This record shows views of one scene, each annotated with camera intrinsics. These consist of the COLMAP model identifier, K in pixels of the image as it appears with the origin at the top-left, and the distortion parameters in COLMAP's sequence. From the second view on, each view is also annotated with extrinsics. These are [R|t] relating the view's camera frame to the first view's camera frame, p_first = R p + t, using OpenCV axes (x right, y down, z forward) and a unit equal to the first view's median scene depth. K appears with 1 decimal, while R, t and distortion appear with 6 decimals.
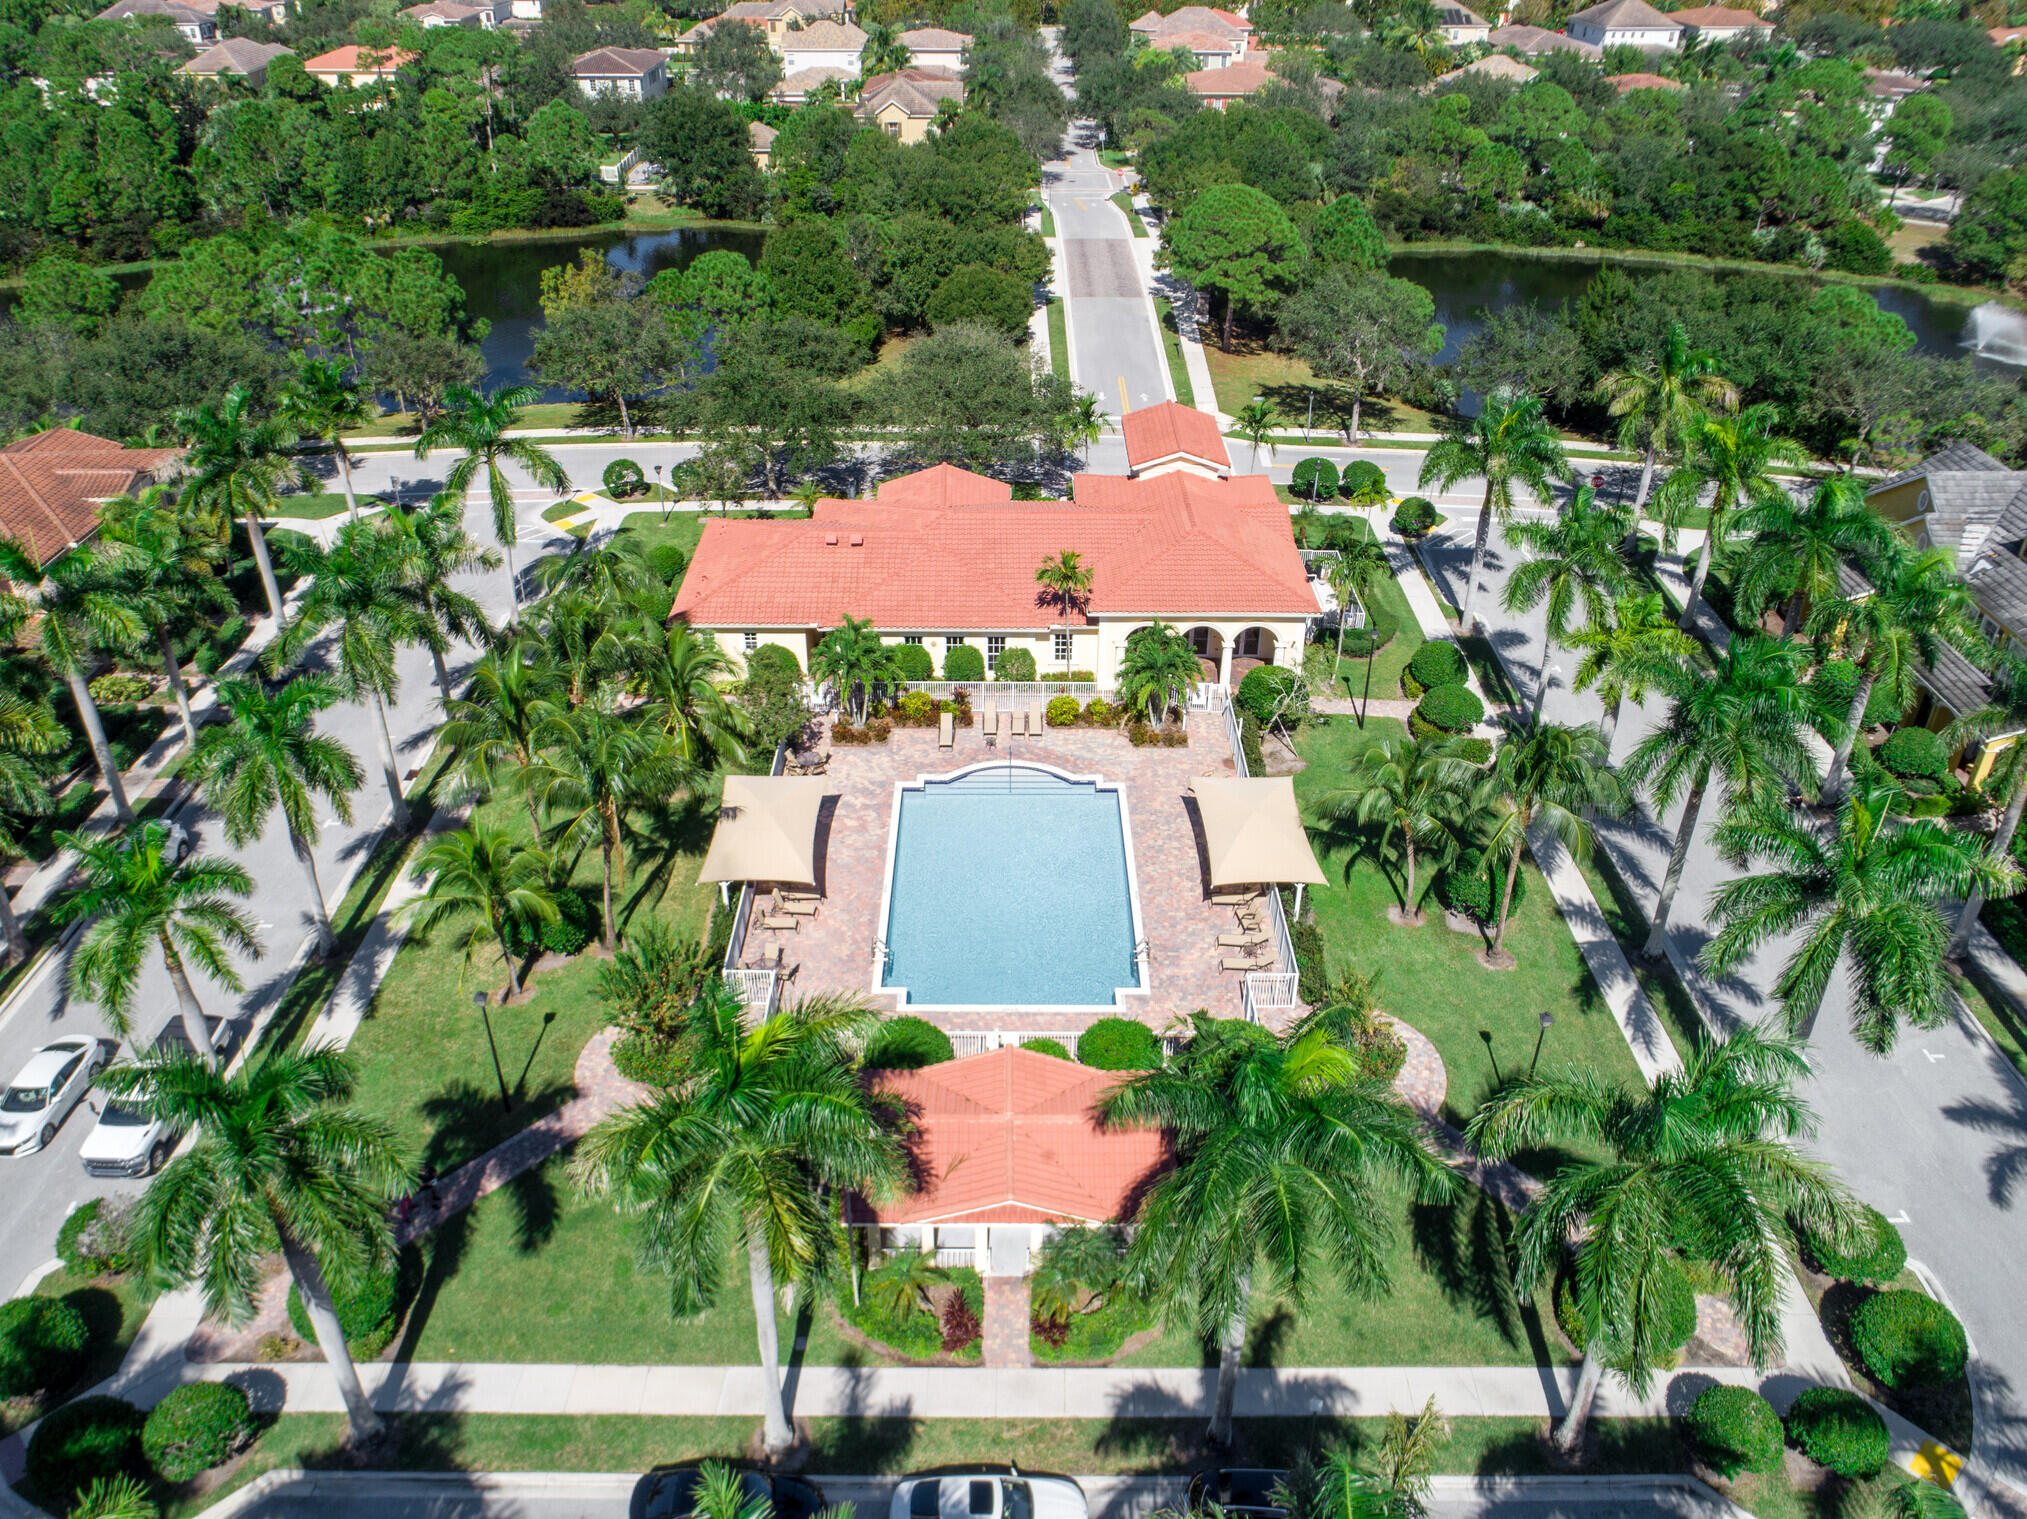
lens RADIAL K [[1512.5, 0, 1009.9], [0, 1512.5, 766.3], [0, 0, 1]] dist [-0.011280, -0.008016]
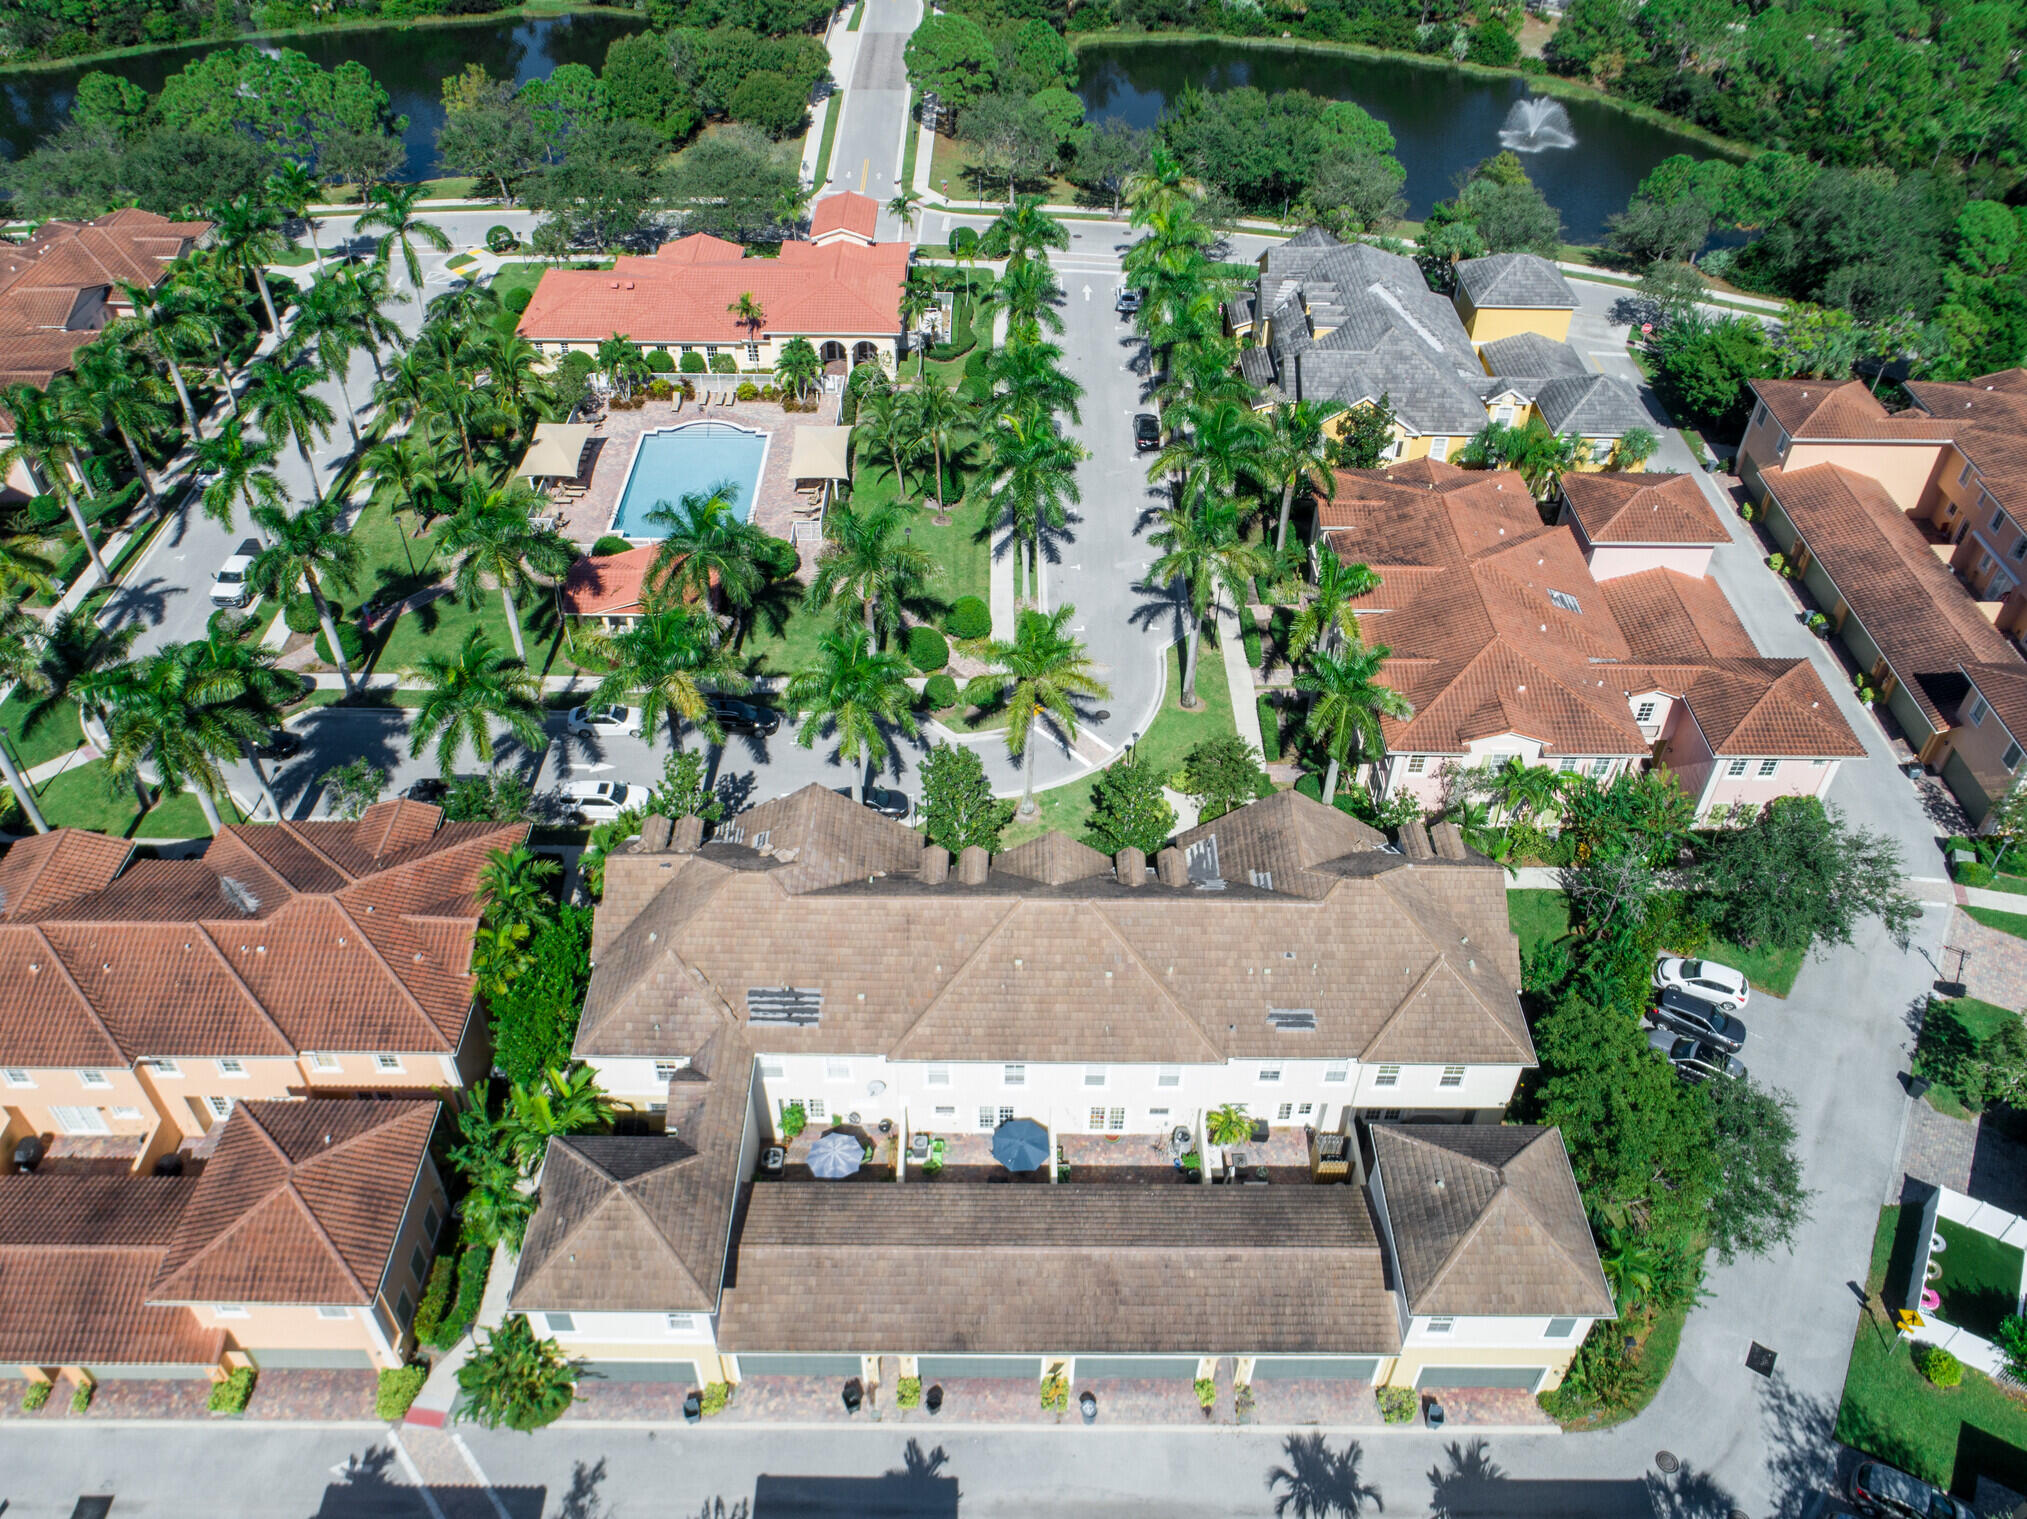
lens RADIAL K [[1512.5, 0, 1007.6], [0, 1512.5, 765.7], [0, 0, 1]] dist [-0.011280, -0.008016]
pose [[0.999972, 0.006135, 0.004314, 0.312704], [-0.006784, 0.985180, 0.171388, 0.081970], [-0.003198, -0.171412, 0.985194, -0.717909]]
